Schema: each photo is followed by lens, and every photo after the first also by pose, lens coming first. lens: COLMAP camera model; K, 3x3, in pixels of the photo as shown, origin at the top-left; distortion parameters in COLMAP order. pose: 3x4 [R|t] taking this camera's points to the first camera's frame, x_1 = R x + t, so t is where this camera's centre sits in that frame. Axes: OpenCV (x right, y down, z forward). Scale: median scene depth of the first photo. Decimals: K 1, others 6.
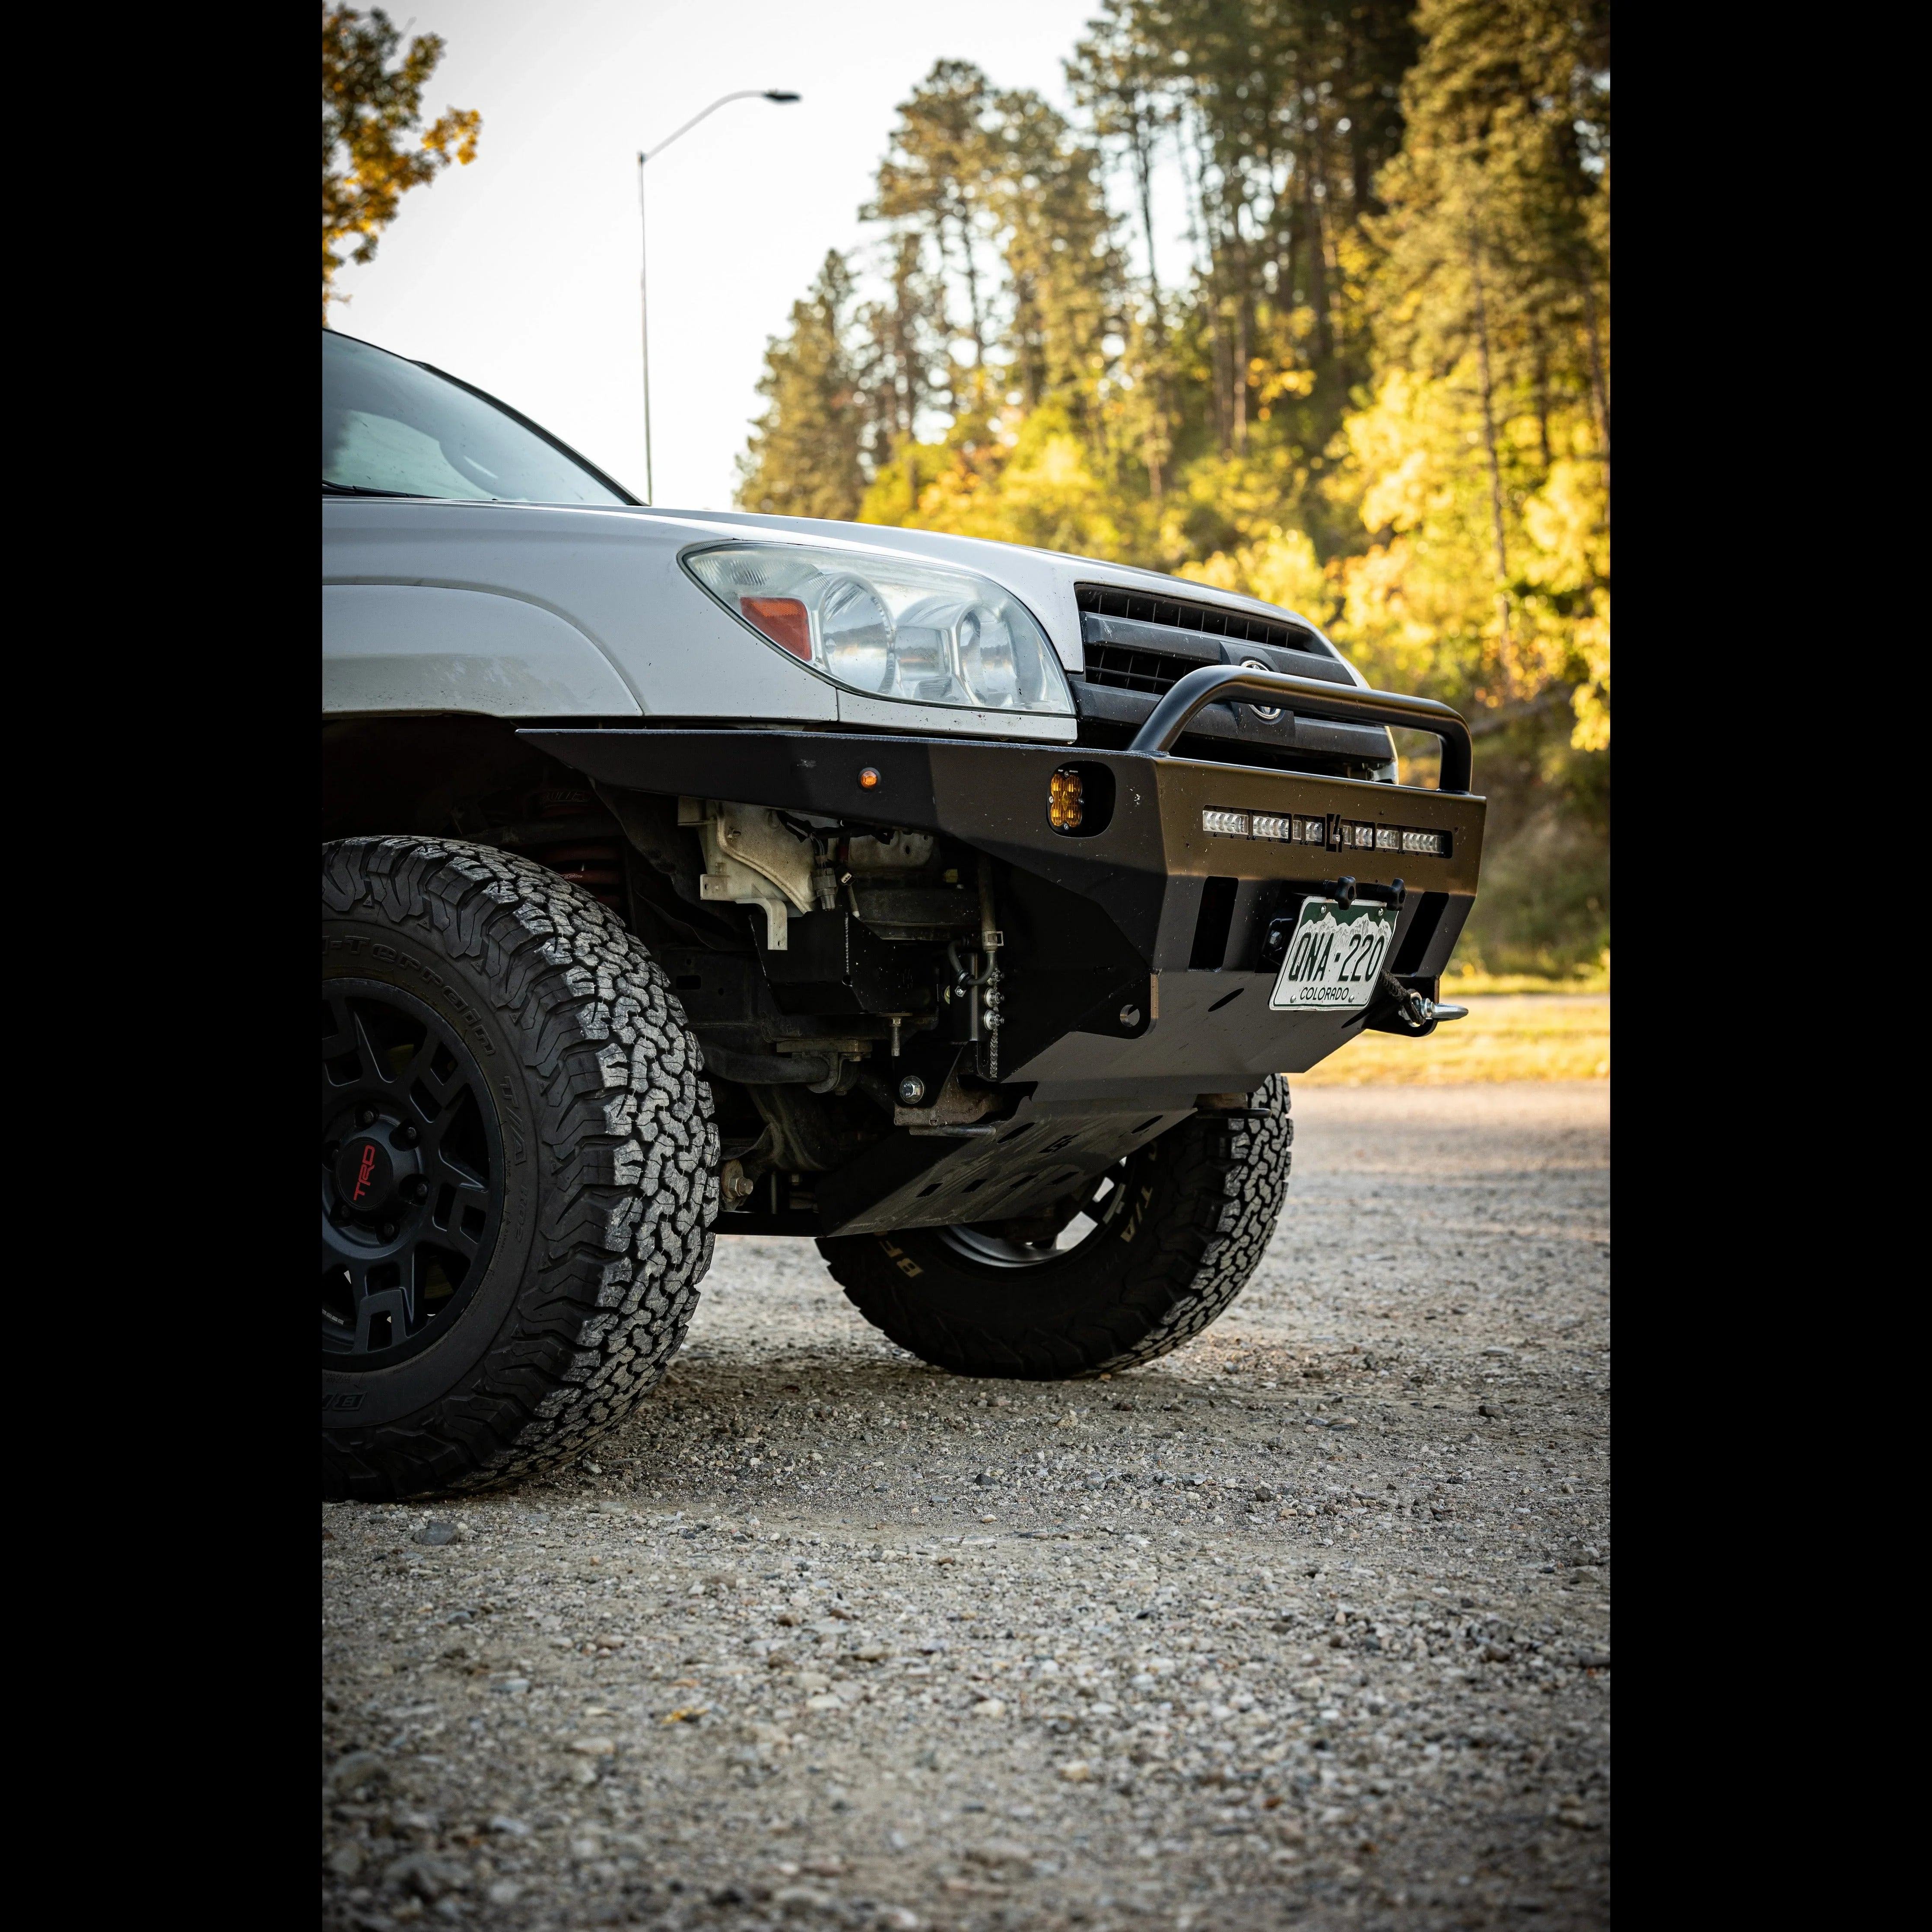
lens RADIAL K [[3781.8, 0, 957.1], [0, 3781.8, 956.9], [0, 0, 1]] dist [-0.032070, 0.209209]
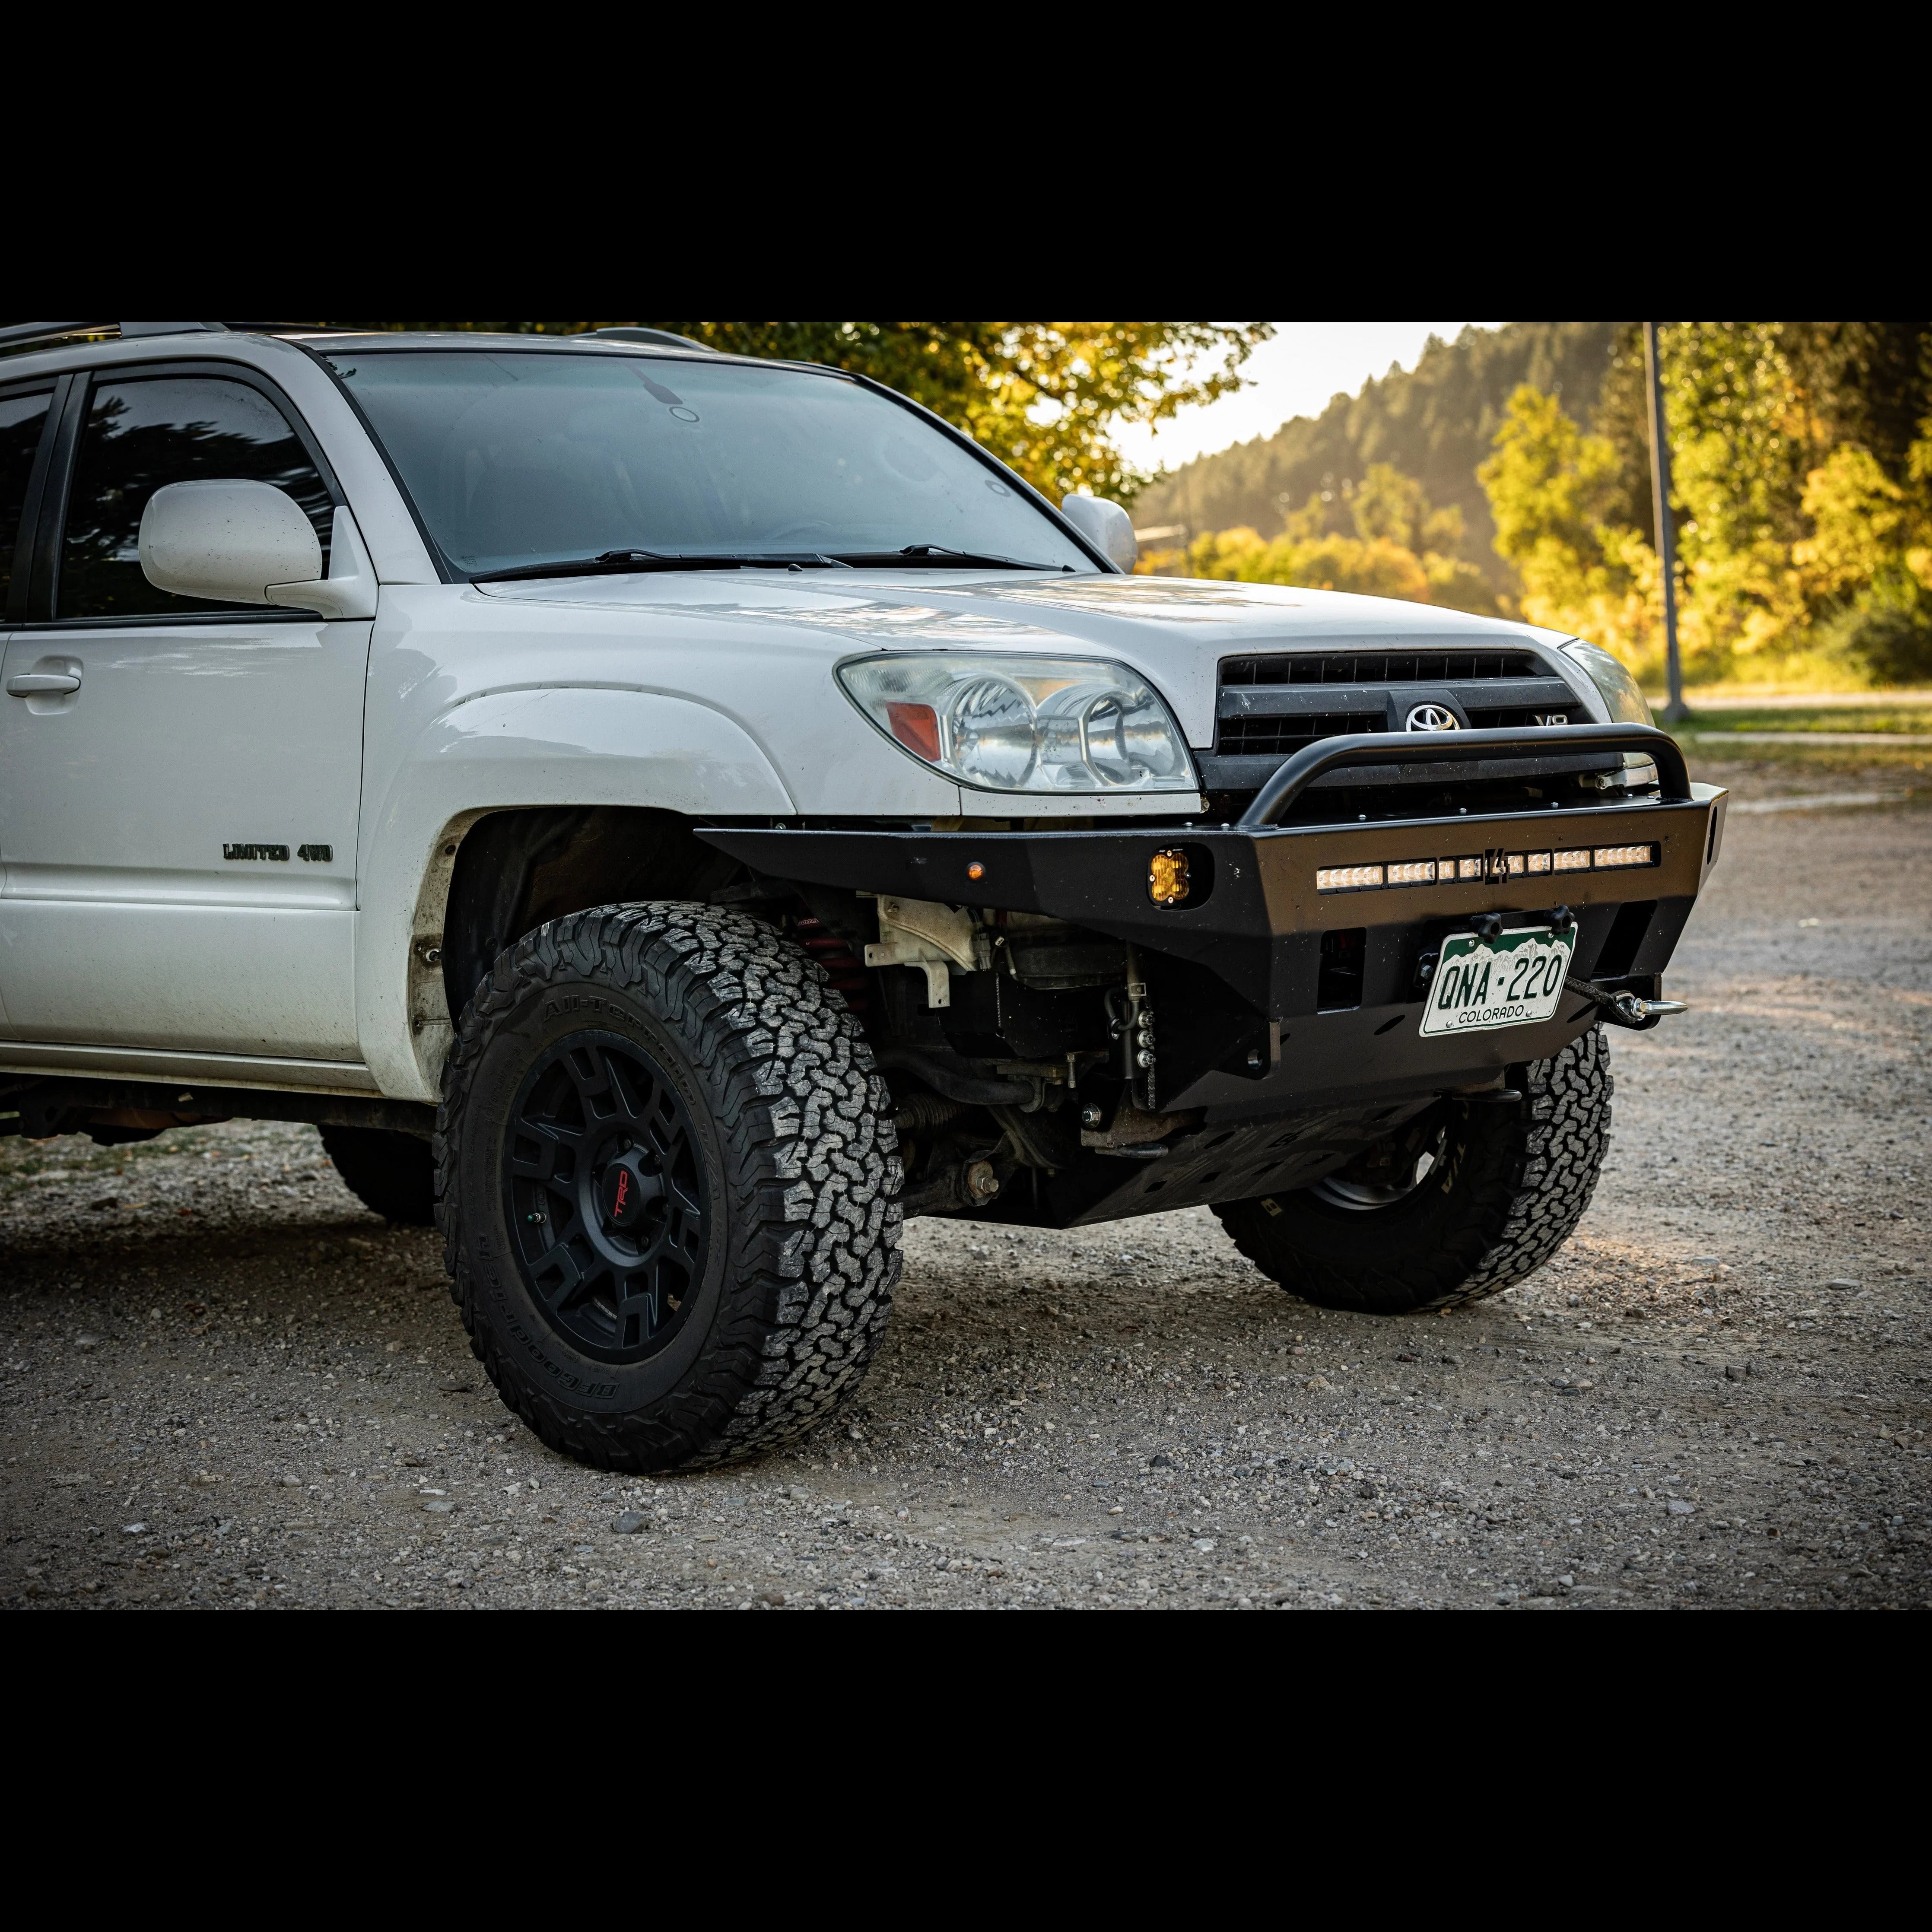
lens RADIAL K [[3781.8, 0, 957.1], [0, 3781.8, 956.9], [0, 0, 1]] dist [-0.032070, 0.209209]
pose [[0.960069, -0.012667, -0.279475, 0.276692], [0.036270, 0.996179, 0.079445, -0.107392], [0.277401, -0.086409, 0.956861, -0.086496]]
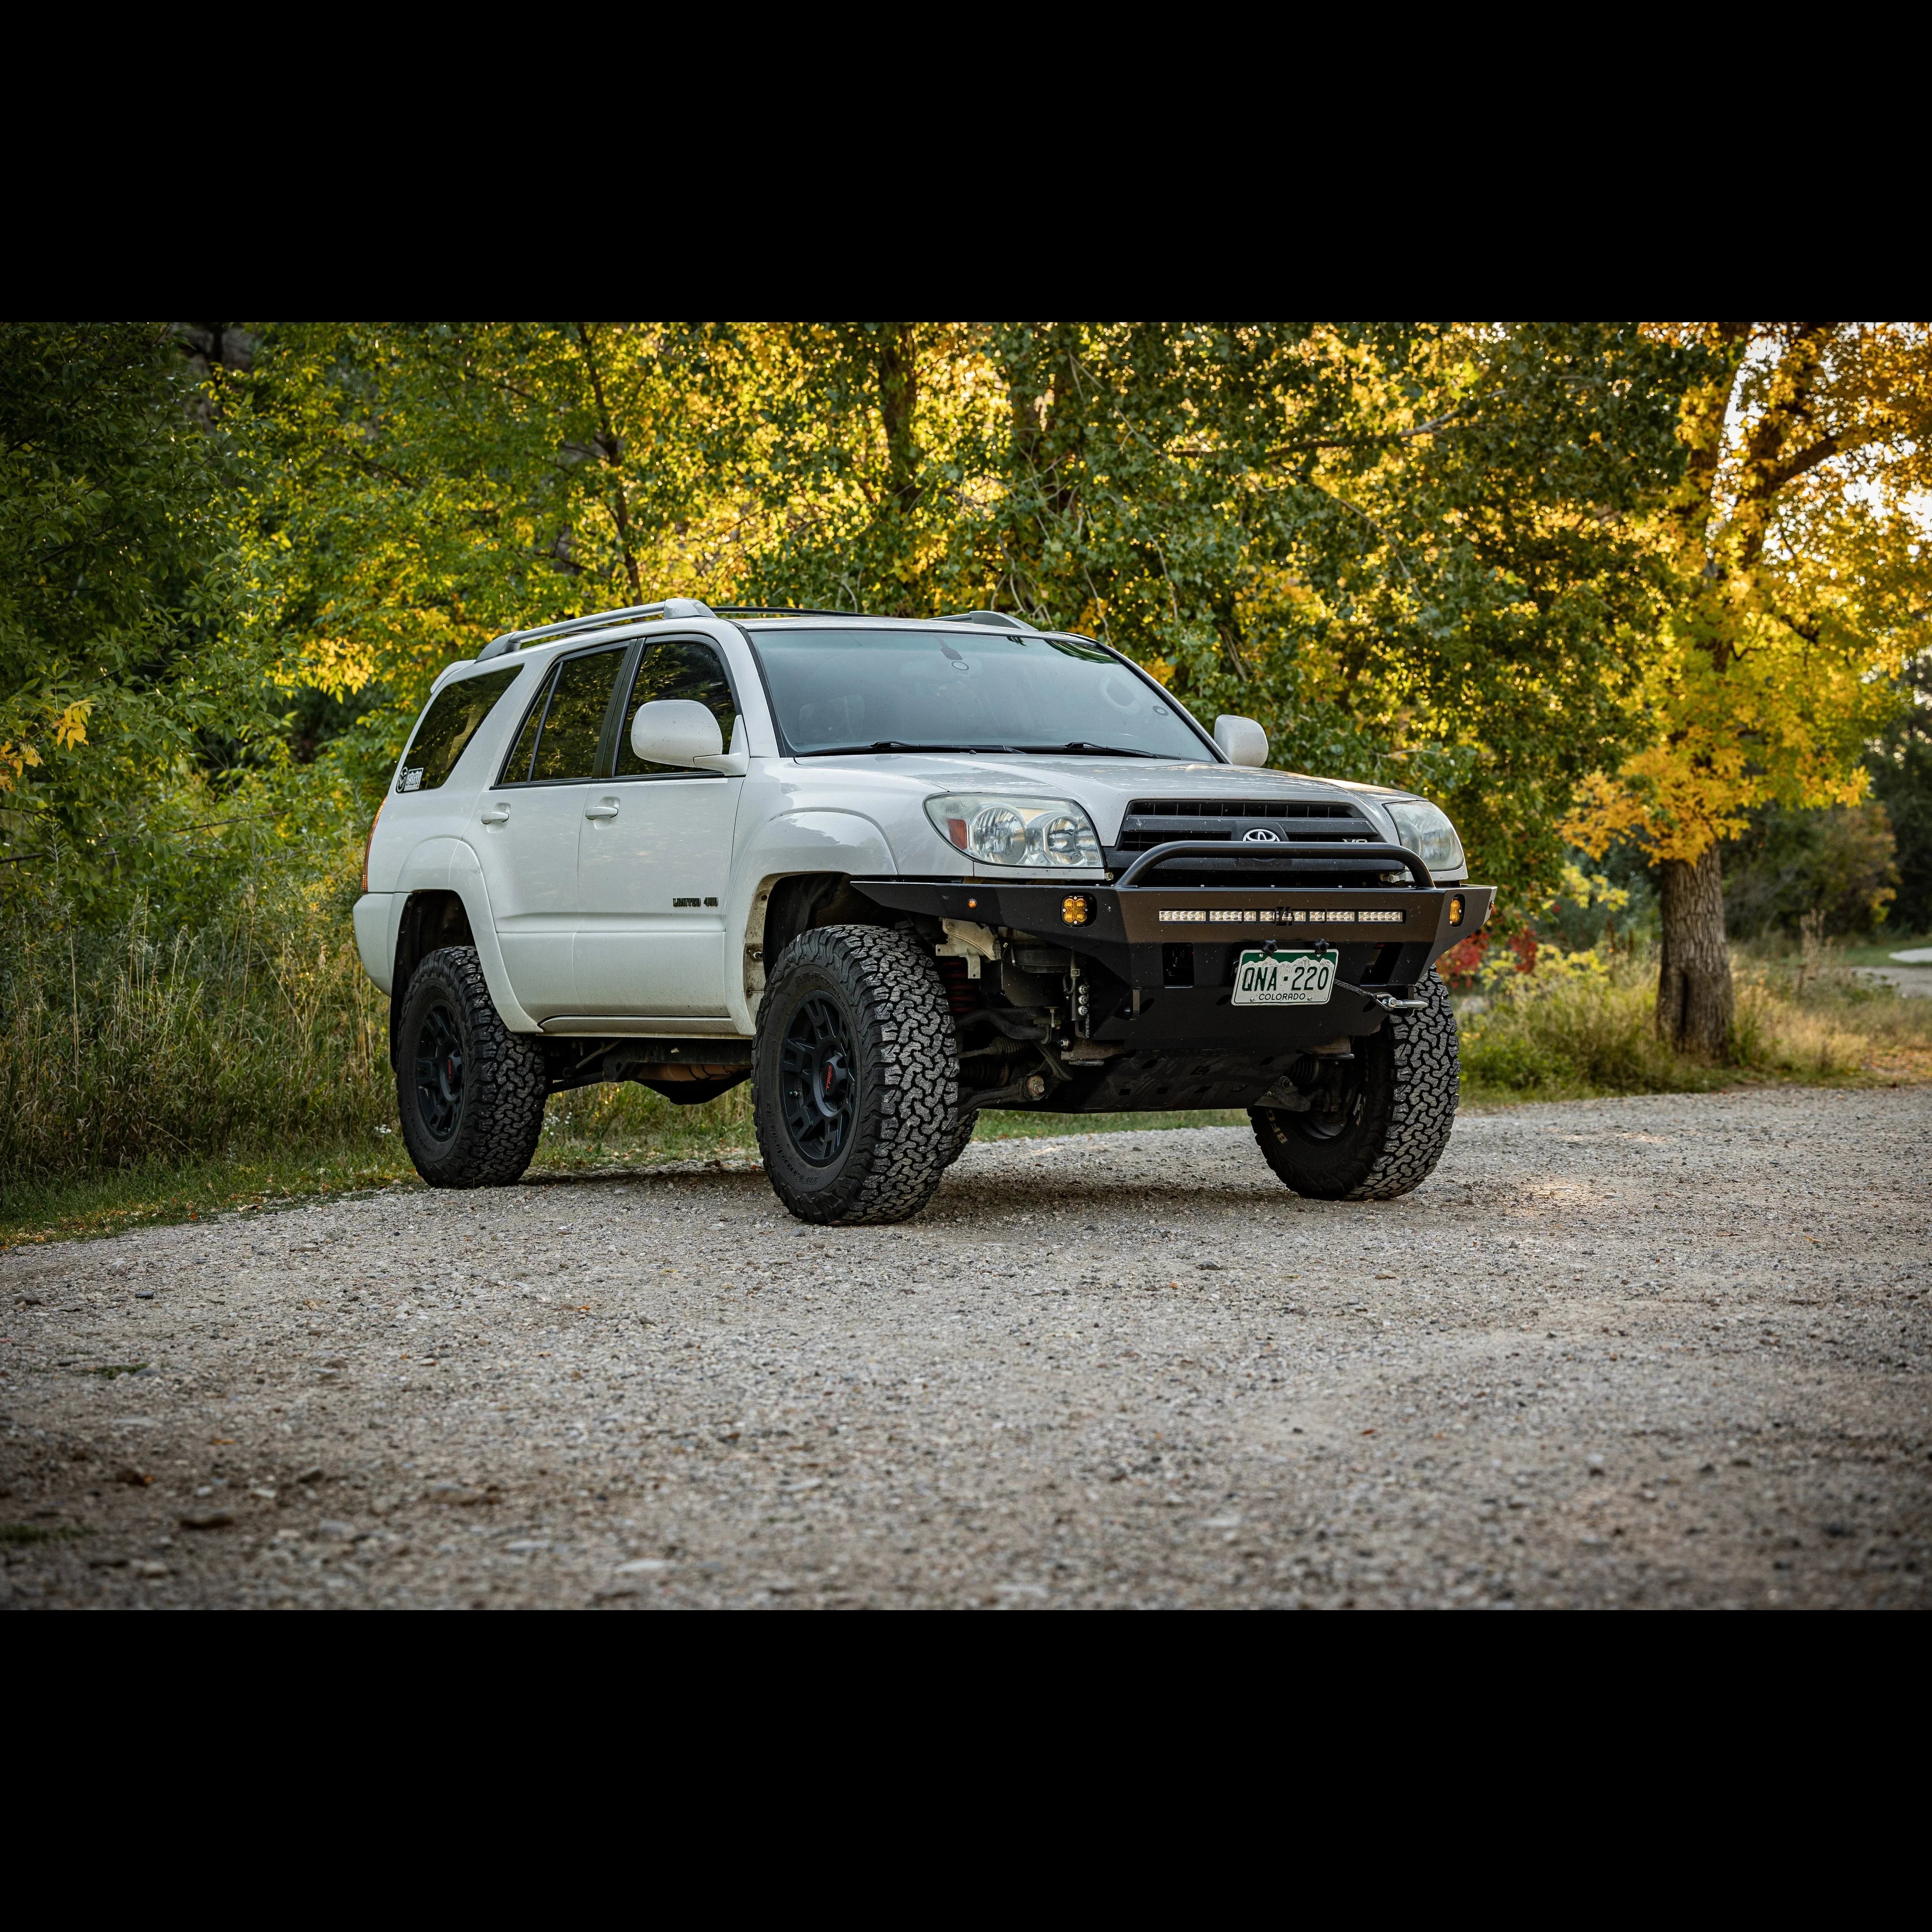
lens RADIAL K [[3781.8, 0, 957.1], [0, 3781.8, 956.9], [0, 0, 1]] dist [-0.032070, 0.209209]
pose [[0.857115, -0.001802, -0.515122, 1.070197], [0.011314, 0.999819, 0.015328, -0.047964], [0.515001, -0.018966, 0.856980, -0.875602]]
